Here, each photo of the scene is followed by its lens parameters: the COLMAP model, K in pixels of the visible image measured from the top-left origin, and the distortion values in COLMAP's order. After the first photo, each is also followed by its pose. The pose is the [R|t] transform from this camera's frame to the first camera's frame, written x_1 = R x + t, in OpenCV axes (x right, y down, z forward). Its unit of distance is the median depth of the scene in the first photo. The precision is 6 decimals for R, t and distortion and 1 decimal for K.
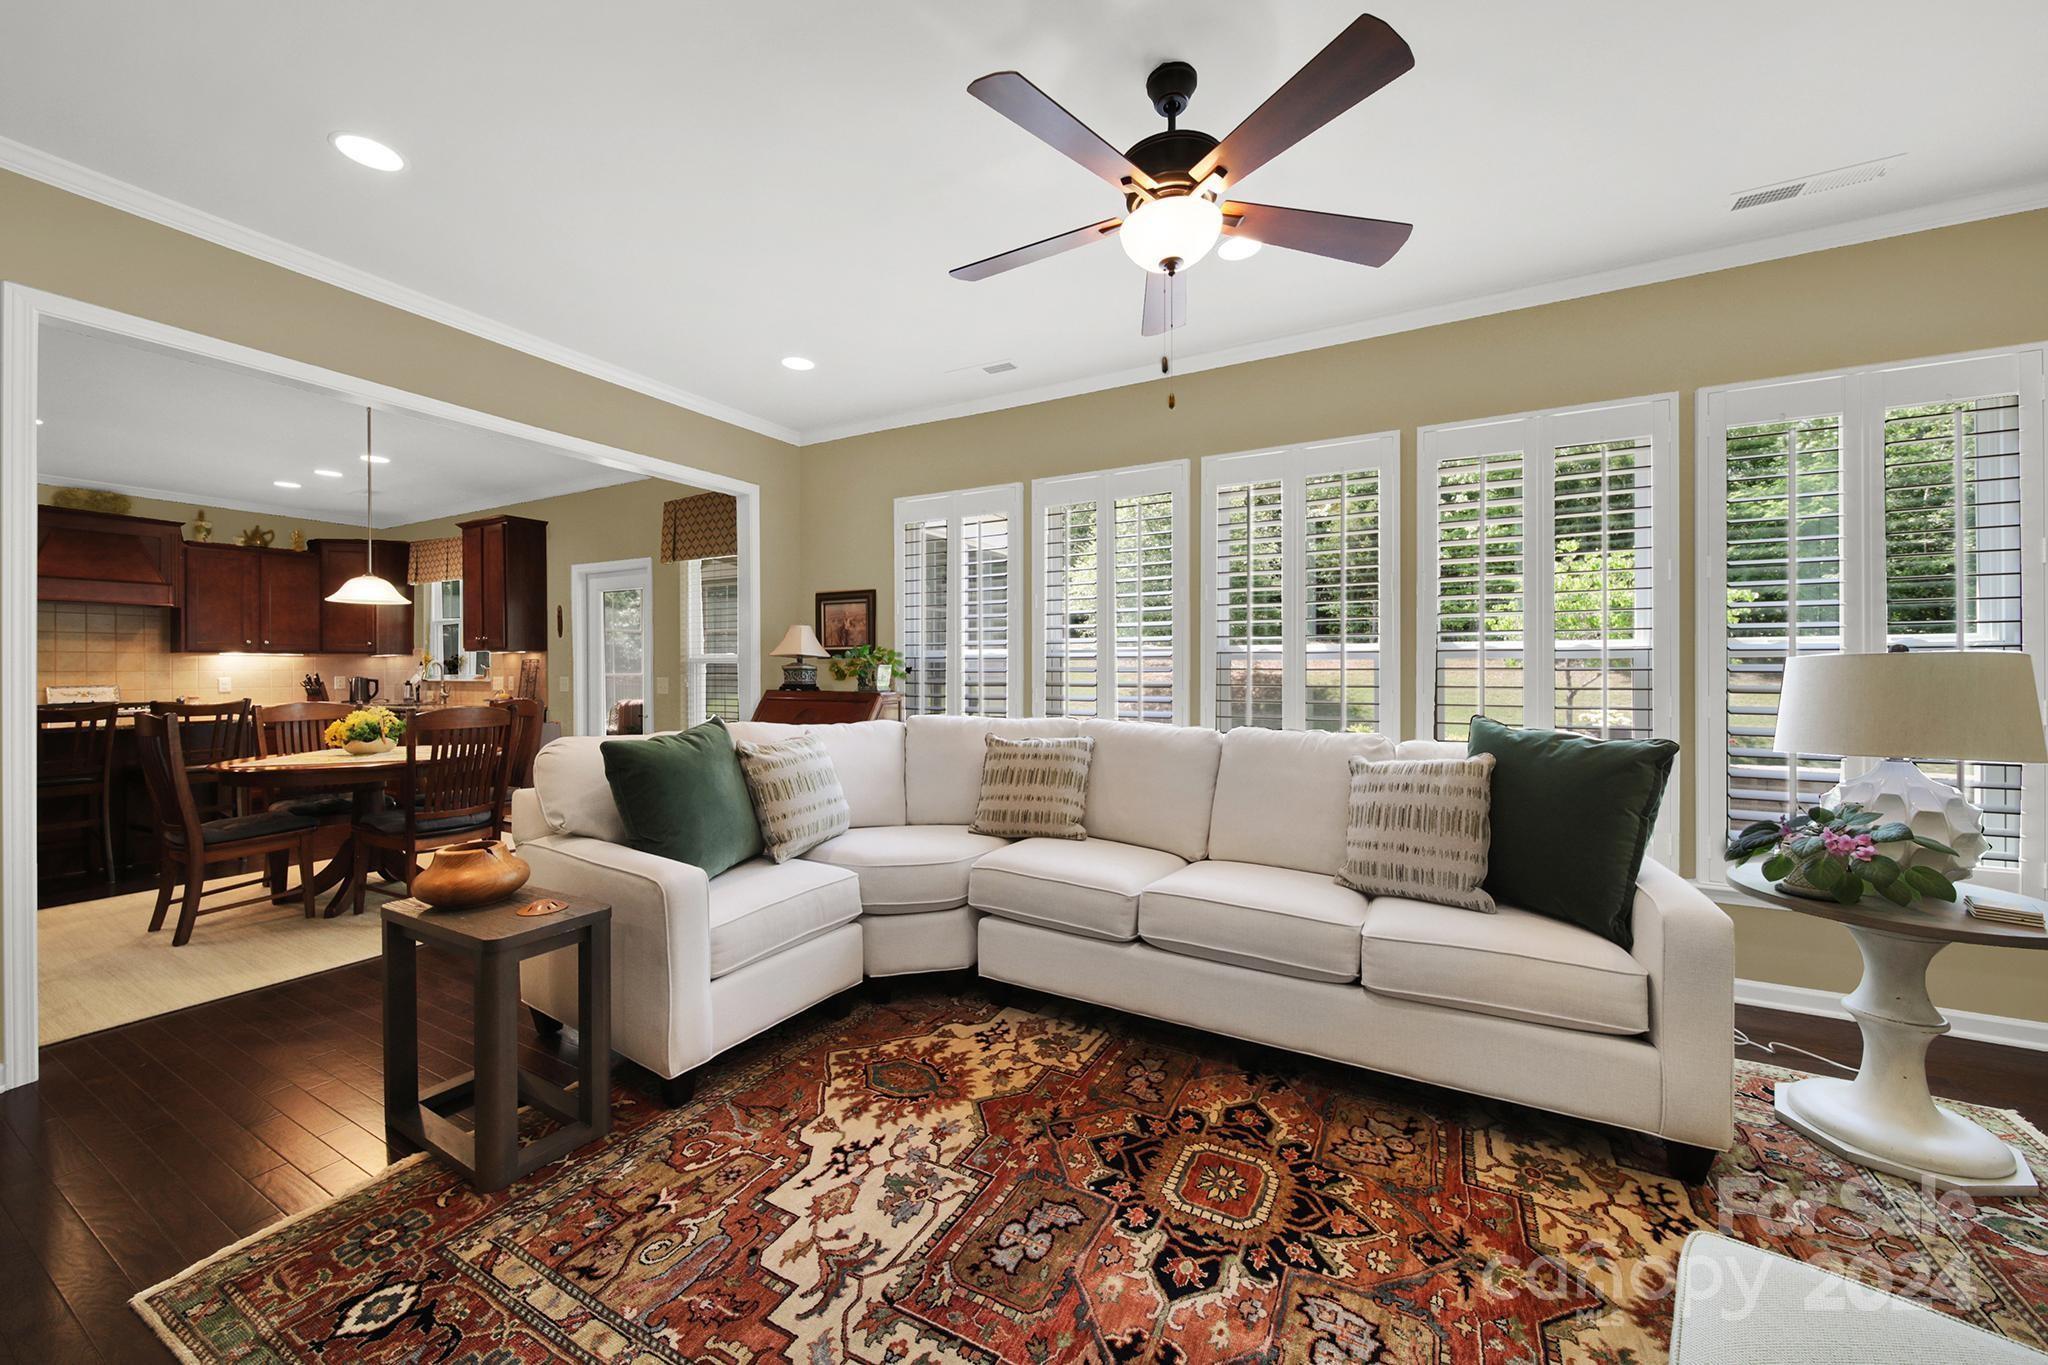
lens RADIAL K [[747.8, 0, 1026.0], [0, 747.8, 676.3], [0, 0, 1]] dist [0.000859, -0.000153]
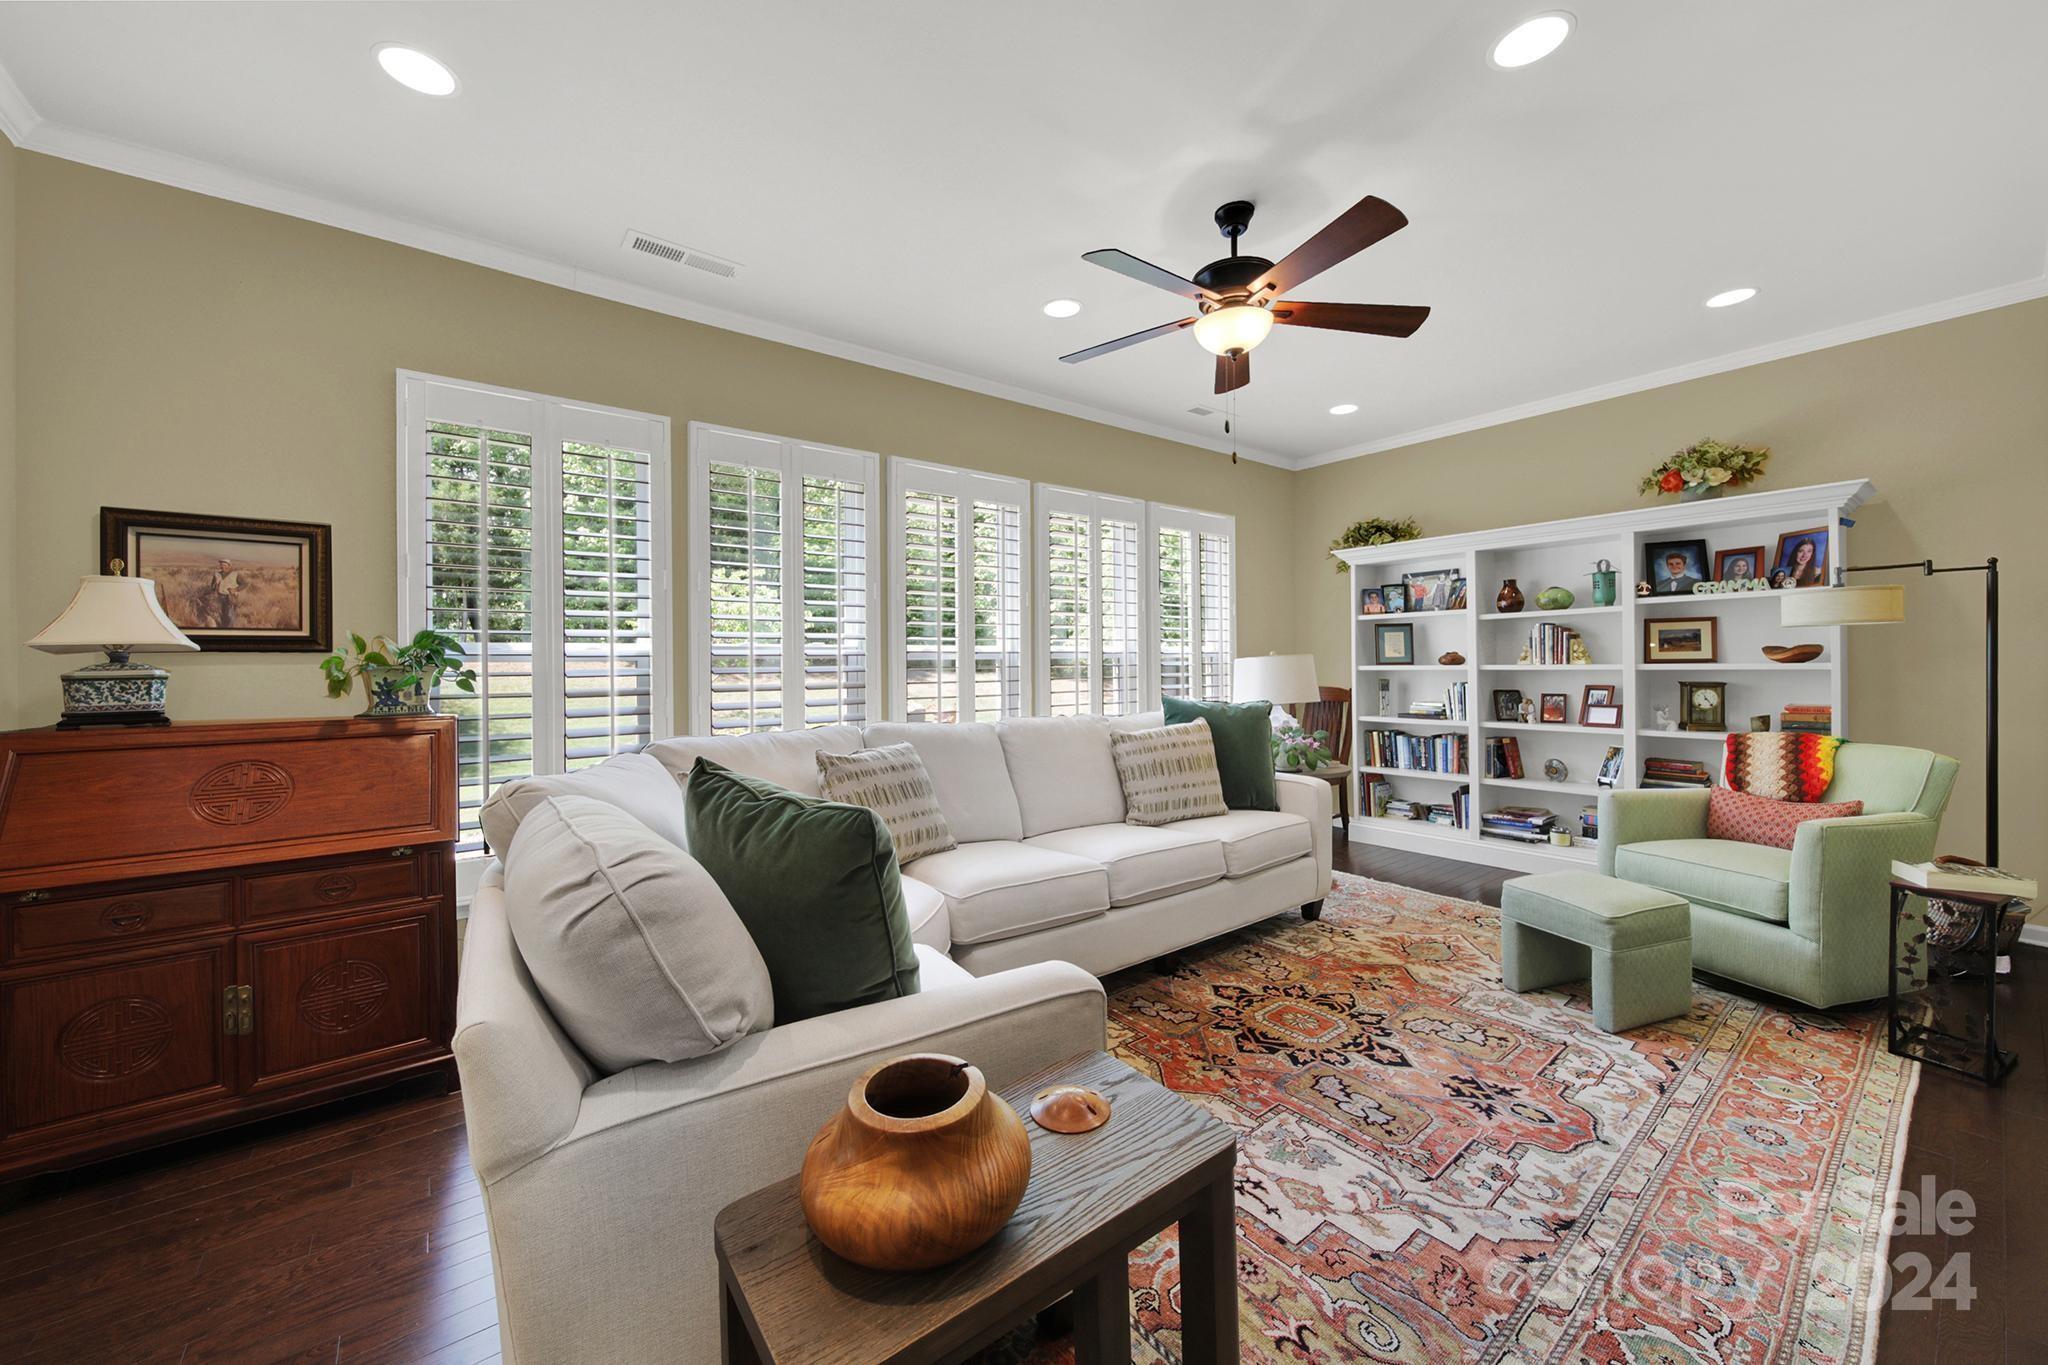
lens RADIAL K [[760.9, 0, 1011.5], [0, 760.9, 670.5], [0, 0, 1]] dist [-0.003629, -0.000240]
pose [[0.409966, -0.009933, 0.912047, -1.114055], [0.021792, 0.999762, 0.001093, -0.006738], [-0.911840, 0.019427, 0.410085, 0.773895]]
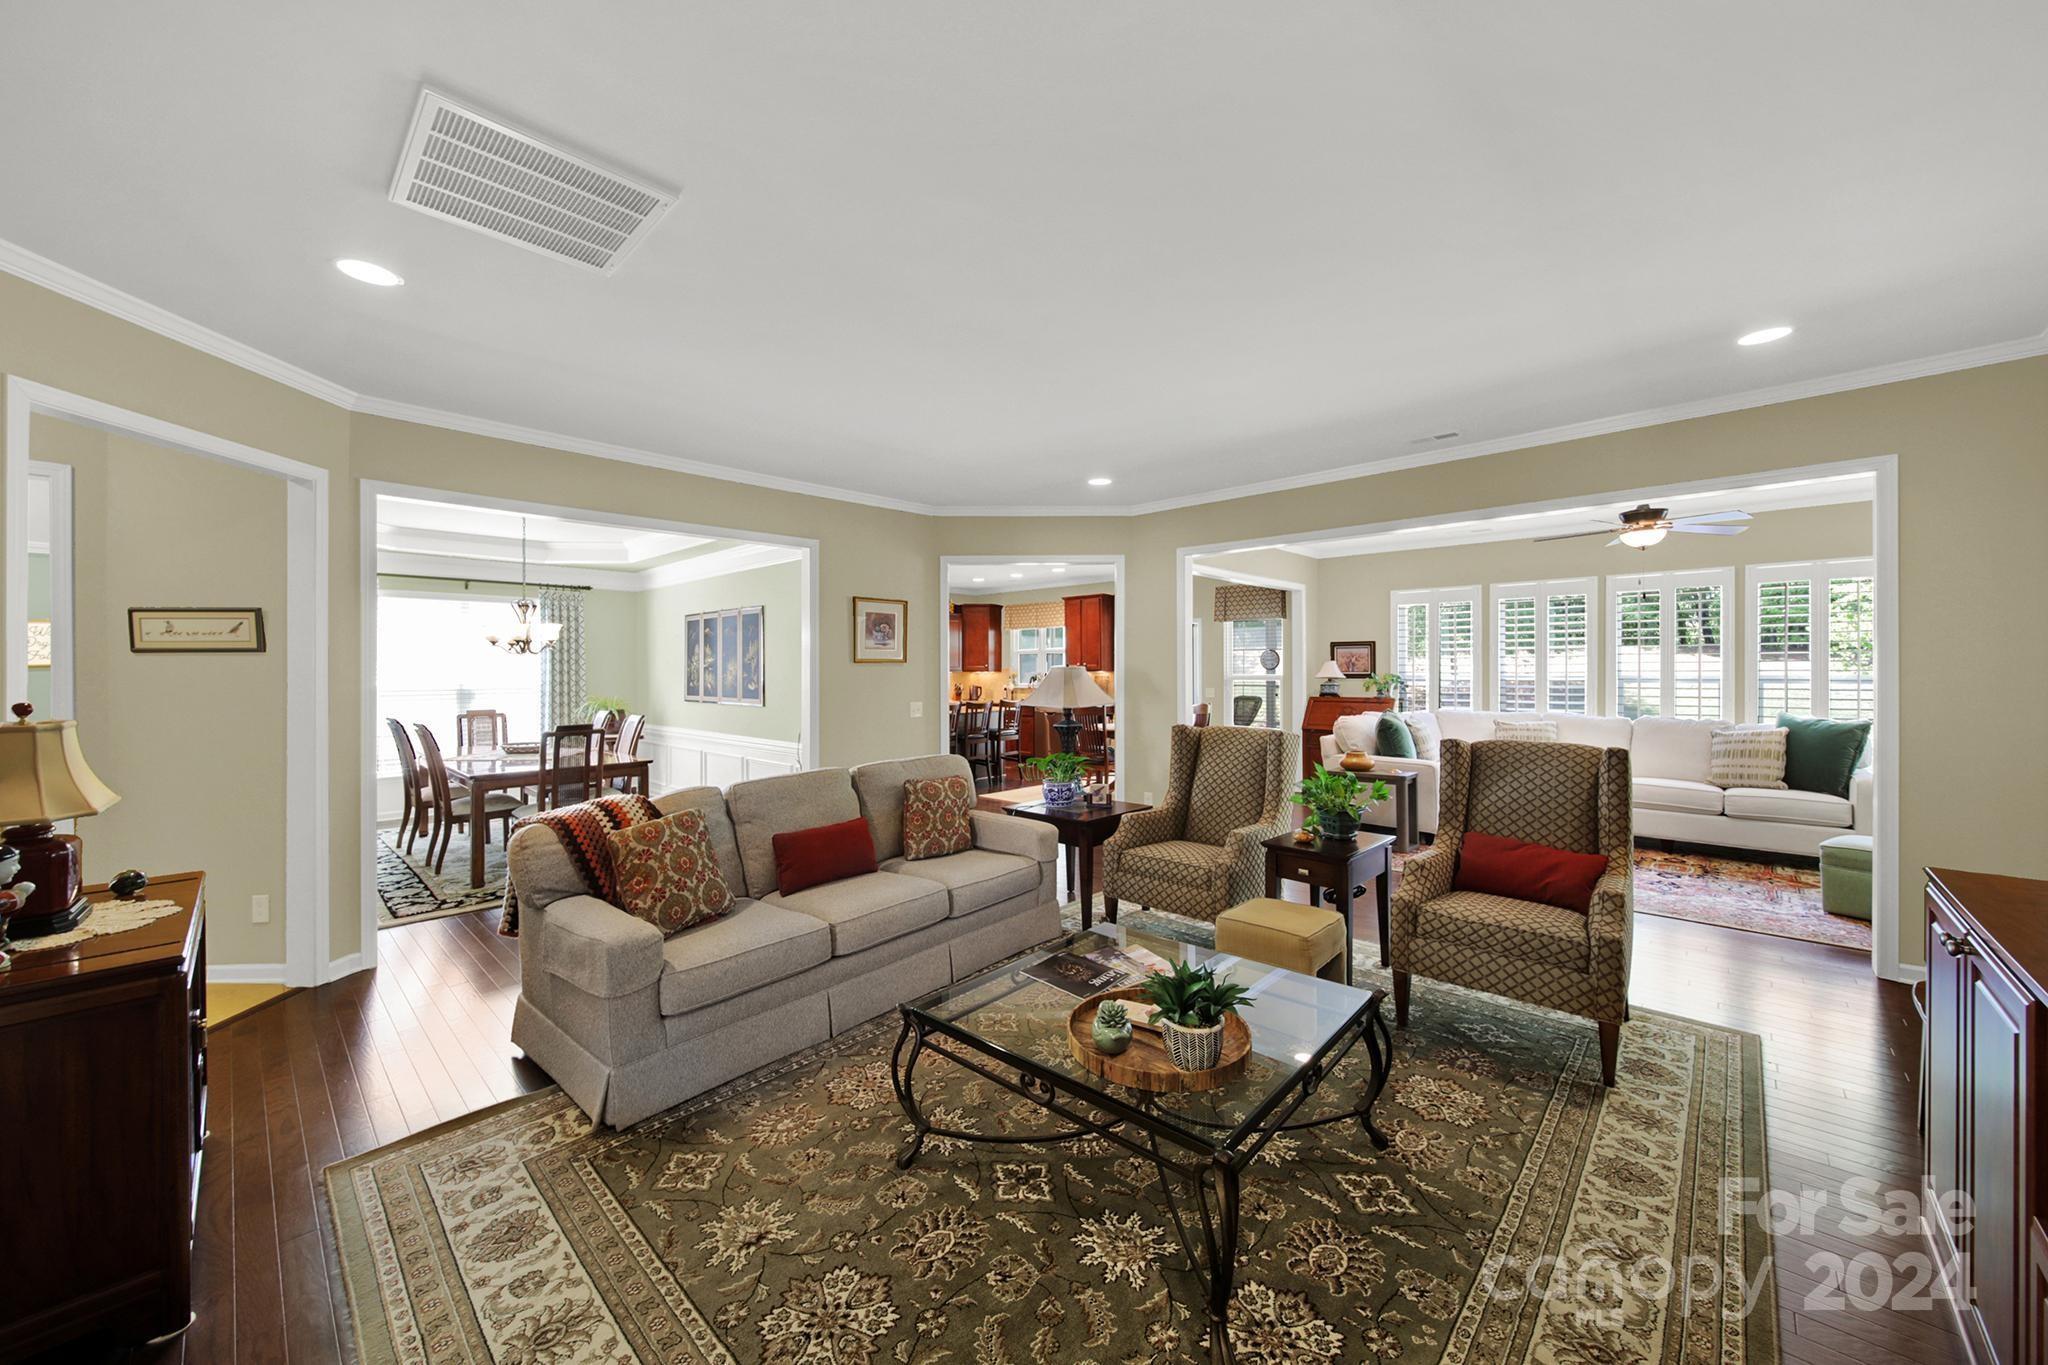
lens RADIAL K [[760.9, 0, 1011.5], [0, 760.9, 670.5], [0, 0, 1]] dist [-0.003629, -0.000240]
pose [[0.962240, -0.001768, -0.272197, -1.229187], [-0.000736, 0.999958, -0.009097, -0.061007], [0.272201, 0.008954, 0.962199, -2.236610]]
